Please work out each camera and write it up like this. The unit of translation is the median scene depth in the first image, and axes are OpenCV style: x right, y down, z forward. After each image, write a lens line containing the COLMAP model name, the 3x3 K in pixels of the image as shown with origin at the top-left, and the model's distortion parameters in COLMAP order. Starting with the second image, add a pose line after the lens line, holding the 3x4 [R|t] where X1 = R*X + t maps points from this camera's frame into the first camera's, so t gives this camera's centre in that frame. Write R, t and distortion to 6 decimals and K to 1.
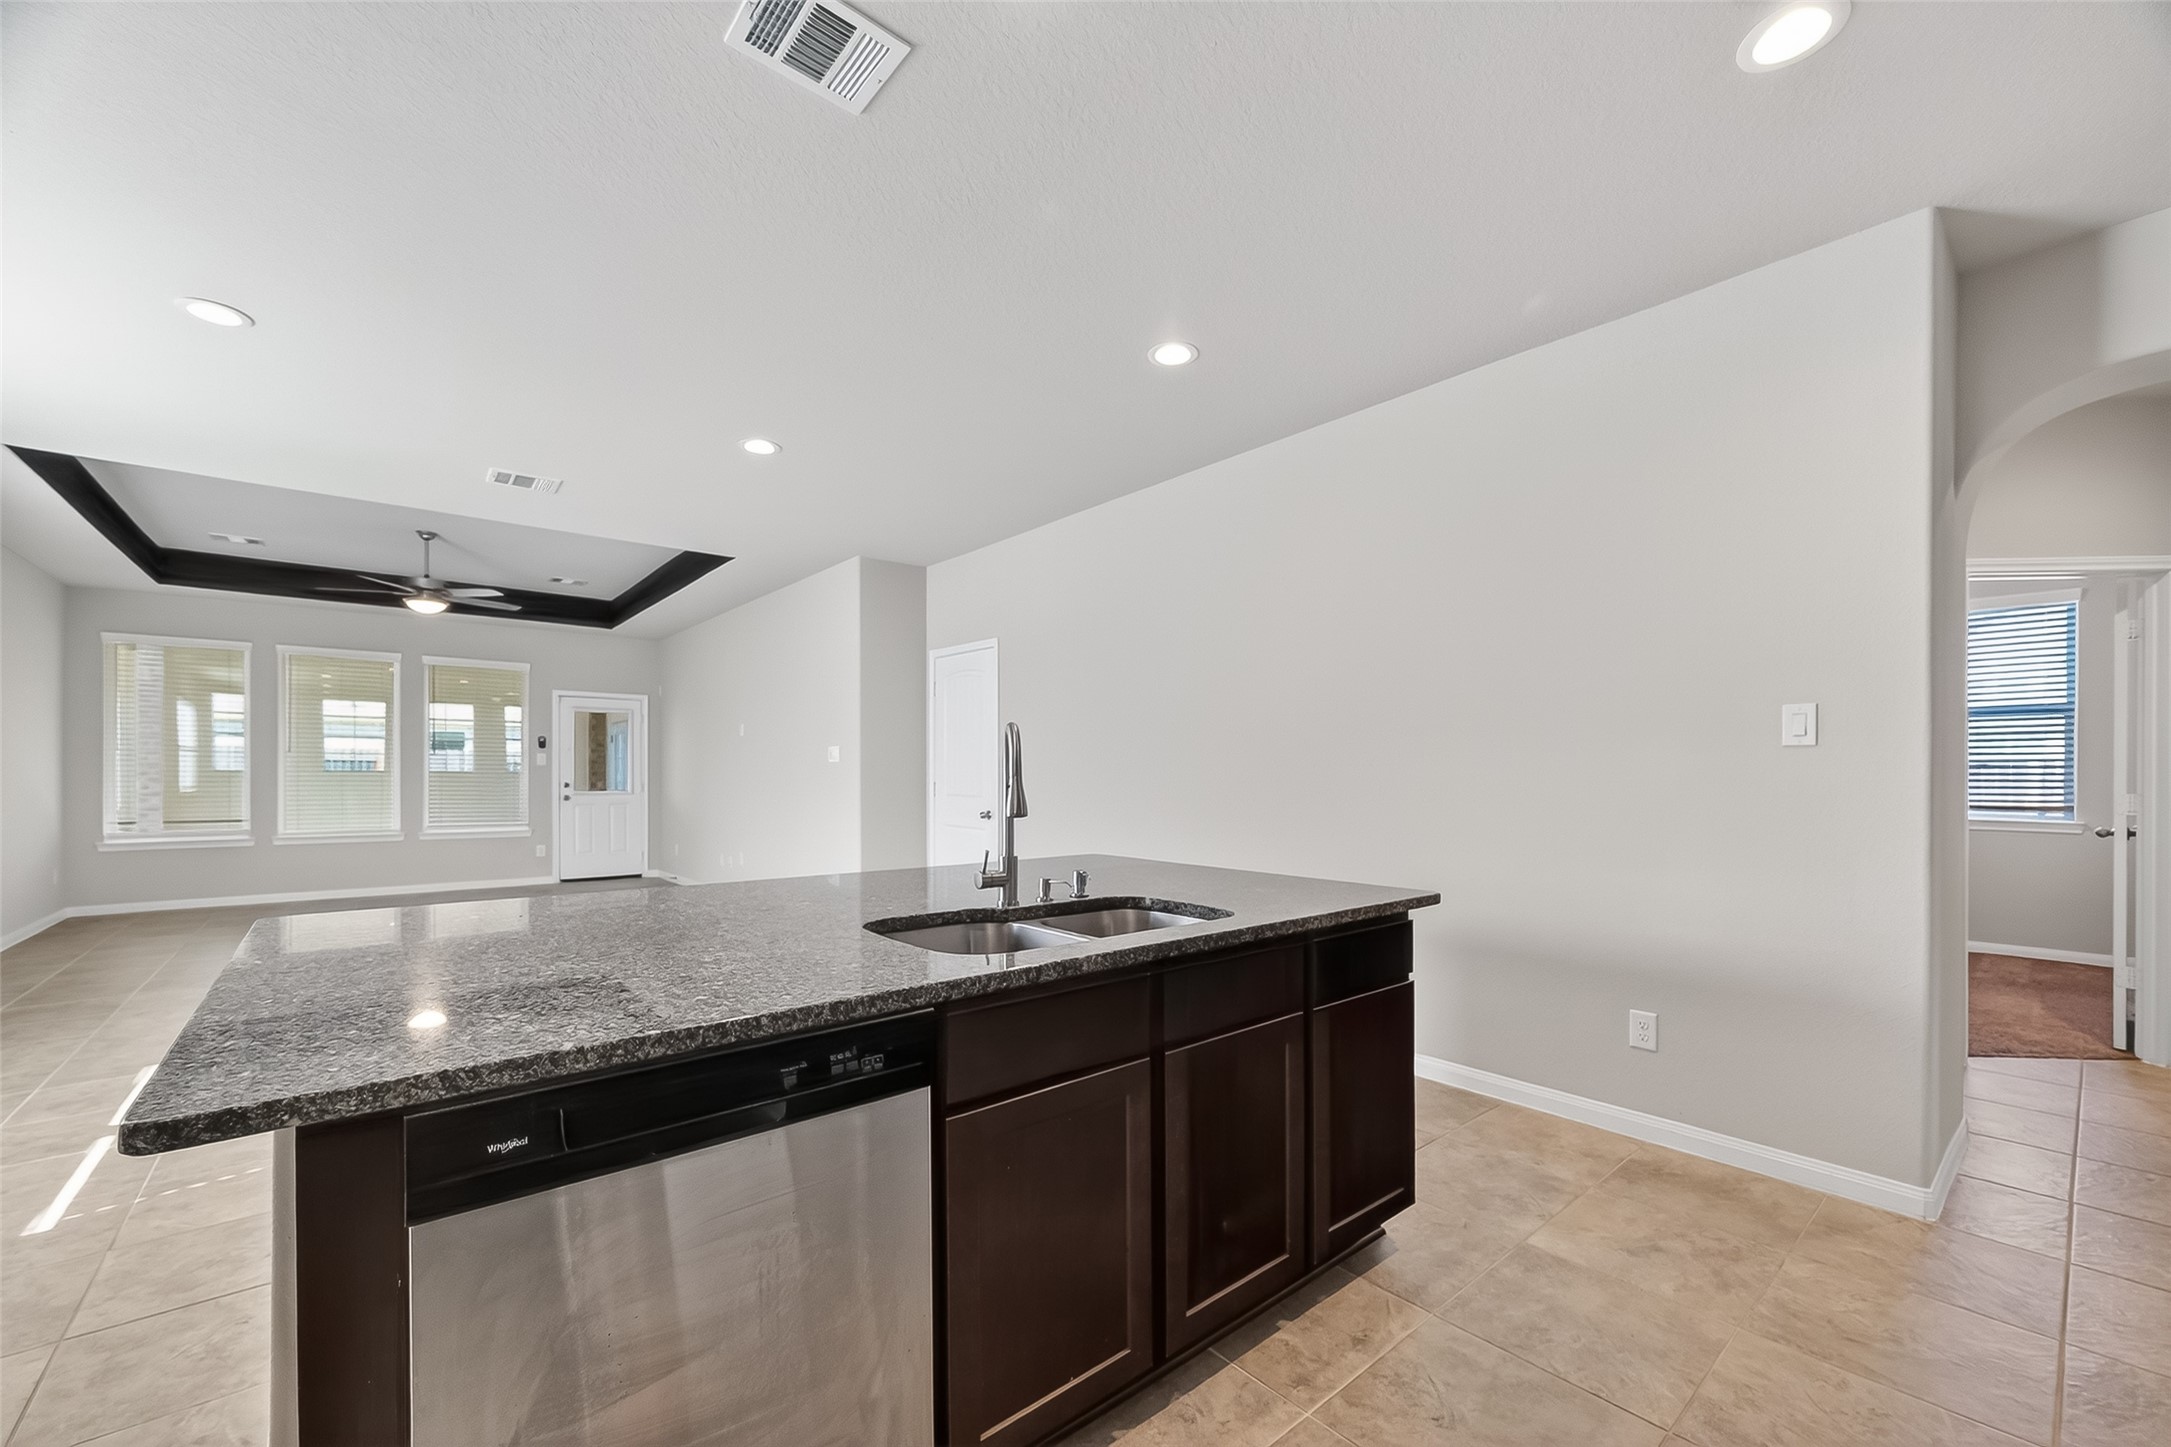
lens RADIAL K [[858.0, 0, 1095.5], [0, 858.0, 770.9], [0, 0, 1]] dist [-0.000393, -0.000166]
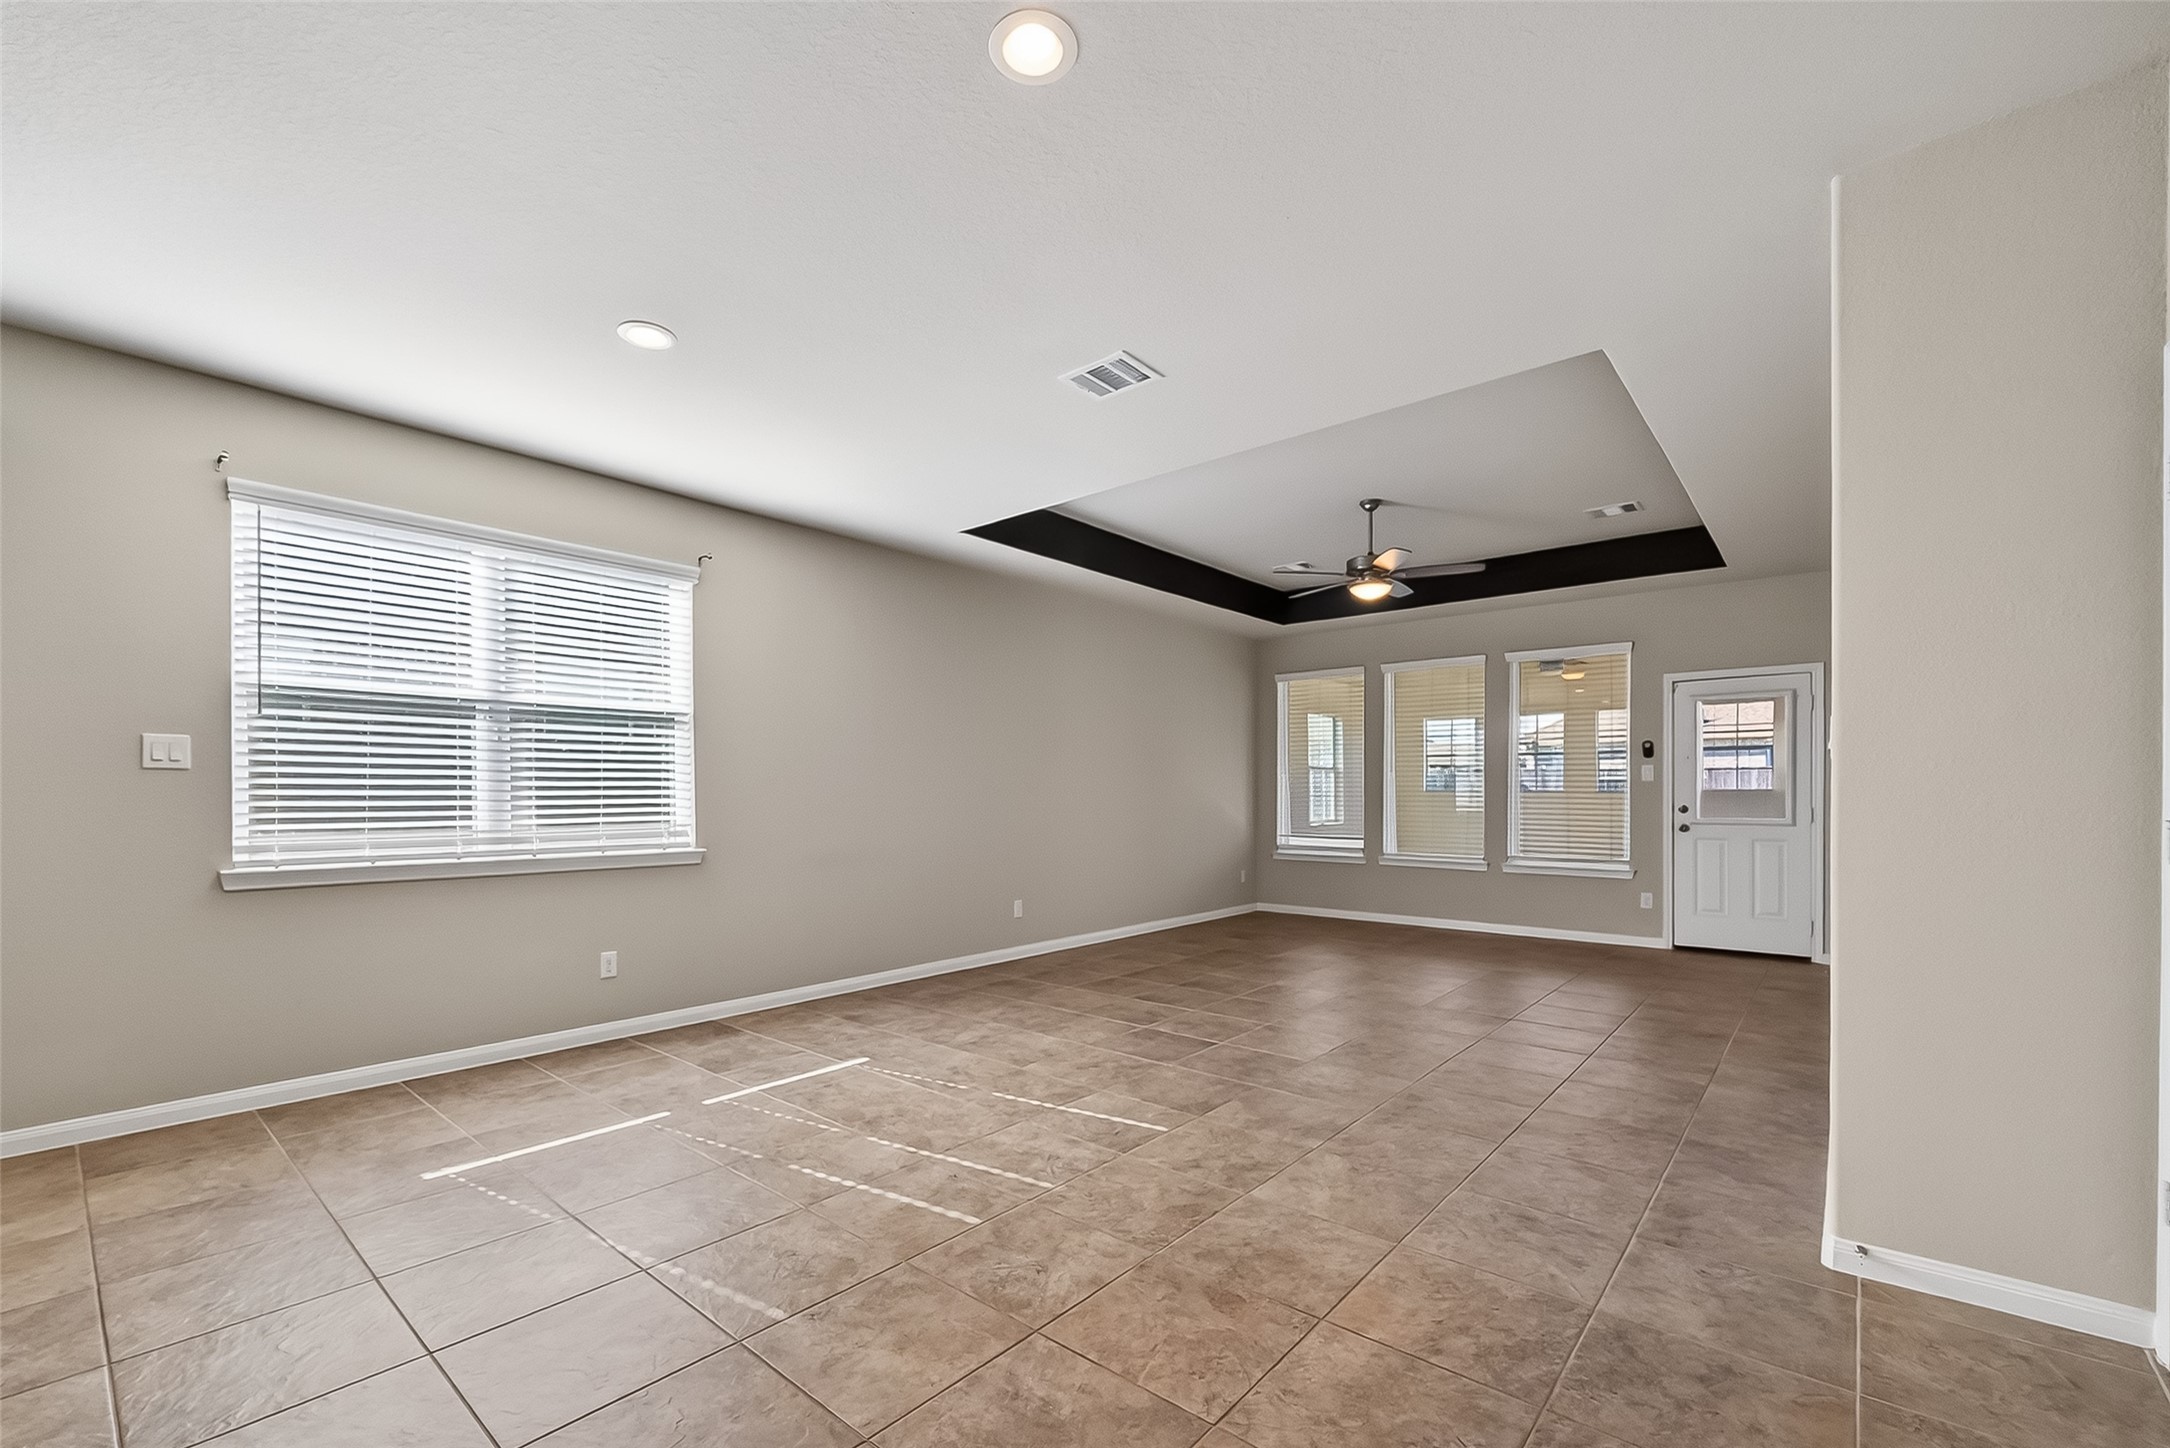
lens RADIAL K [[913.7, 0, 1079.5], [0, 913.7, 800.0], [0, 0, 1]] dist [-0.002434, -0.000359]
pose [[0.148688, 0.007102, -0.988859, 0.040952], [0.003238, 0.999965, 0.007669, 0.001940], [0.988879, -0.004342, 0.148660, 0.462280]]
